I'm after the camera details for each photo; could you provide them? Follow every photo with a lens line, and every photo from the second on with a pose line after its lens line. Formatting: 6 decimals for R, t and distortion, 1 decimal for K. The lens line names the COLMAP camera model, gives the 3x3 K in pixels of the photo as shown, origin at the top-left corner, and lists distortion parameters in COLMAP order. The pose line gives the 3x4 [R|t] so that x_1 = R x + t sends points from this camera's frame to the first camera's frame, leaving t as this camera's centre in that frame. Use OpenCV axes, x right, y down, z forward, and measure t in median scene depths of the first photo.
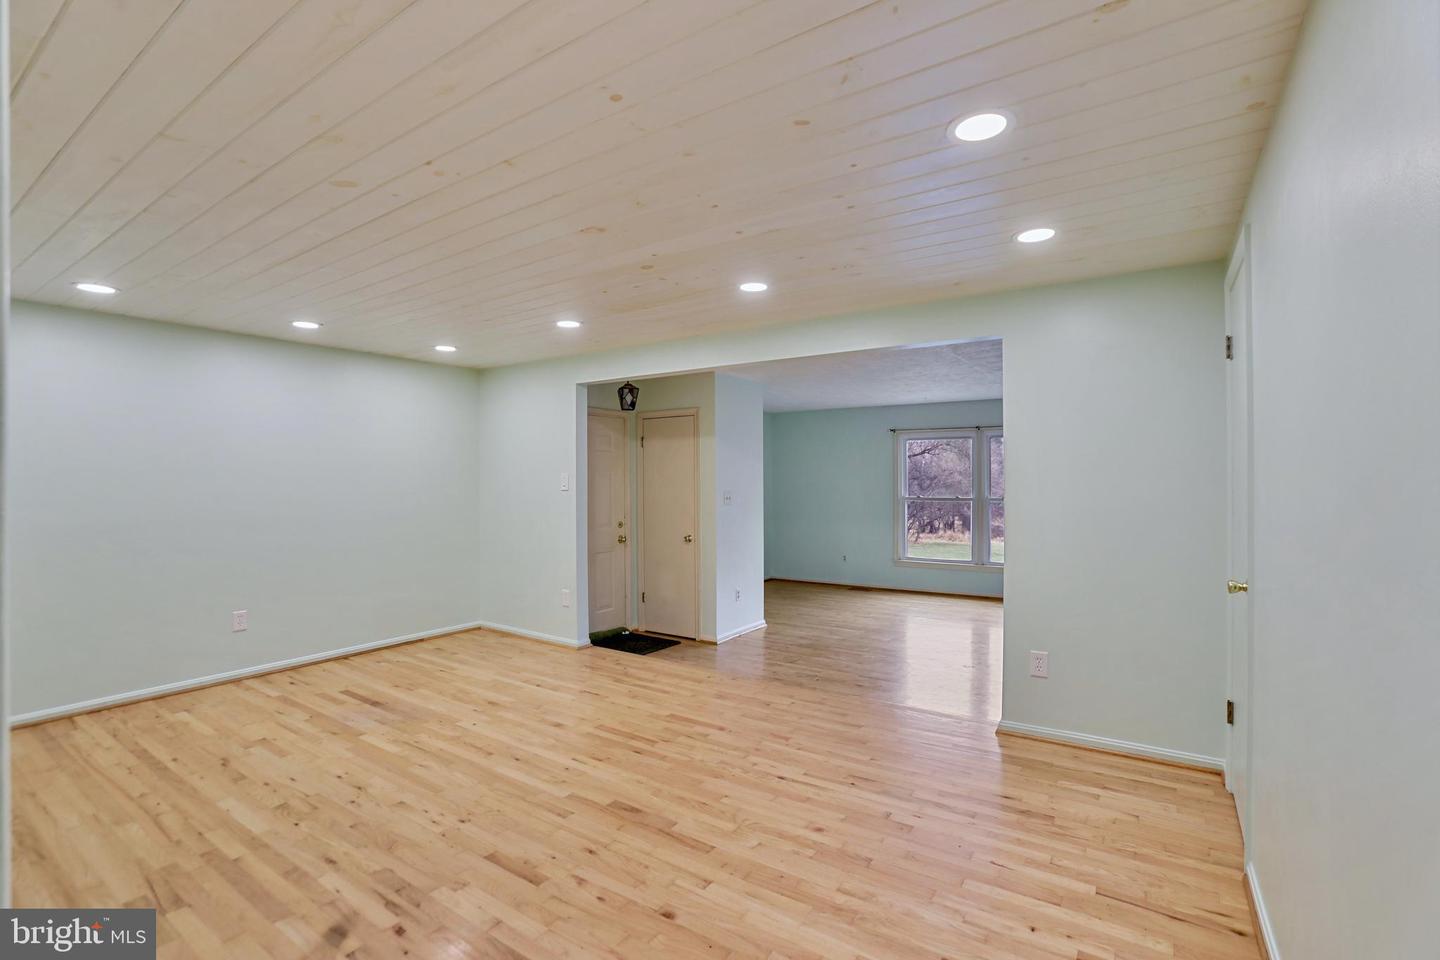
lens RADIAL K [[665.3, 0, 715.5], [0, 665.3, 487.9], [0, 0, 1]] dist [-0.078633, 0.033830]
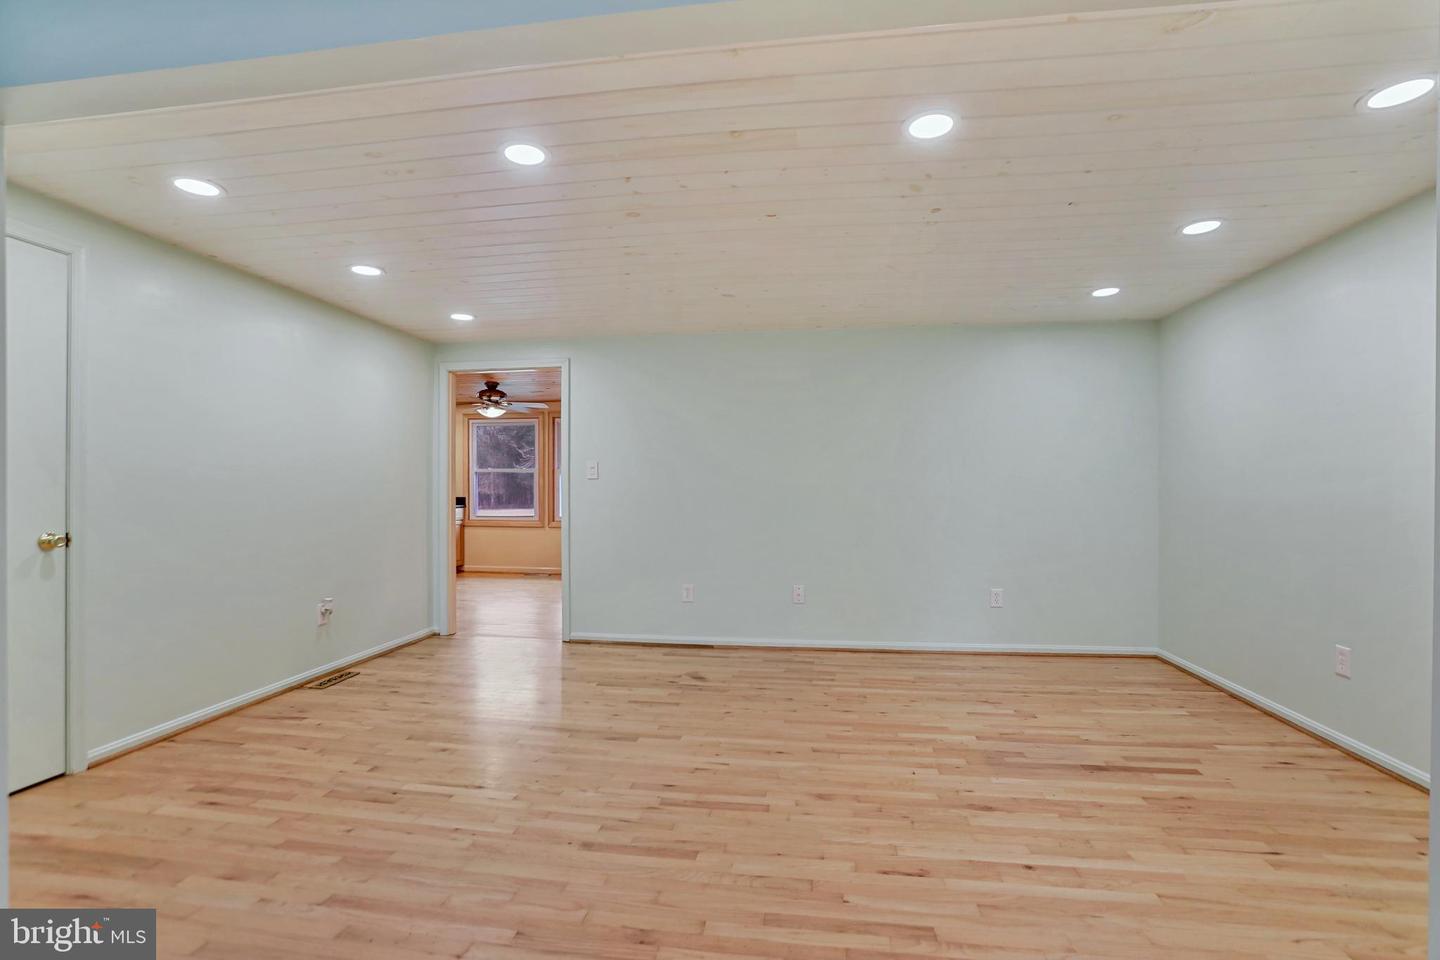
lens RADIAL K [[665.3, 0, 715.5], [0, 665.3, 487.9], [0, 0, 1]] dist [-0.078633, 0.033830]
pose [[-0.897385, 0.000679, -0.441248, 0.175369], [-0.005184, 0.999914, 0.012082, 0.028608], [0.441218, 0.013130, -0.897304, 1.663168]]
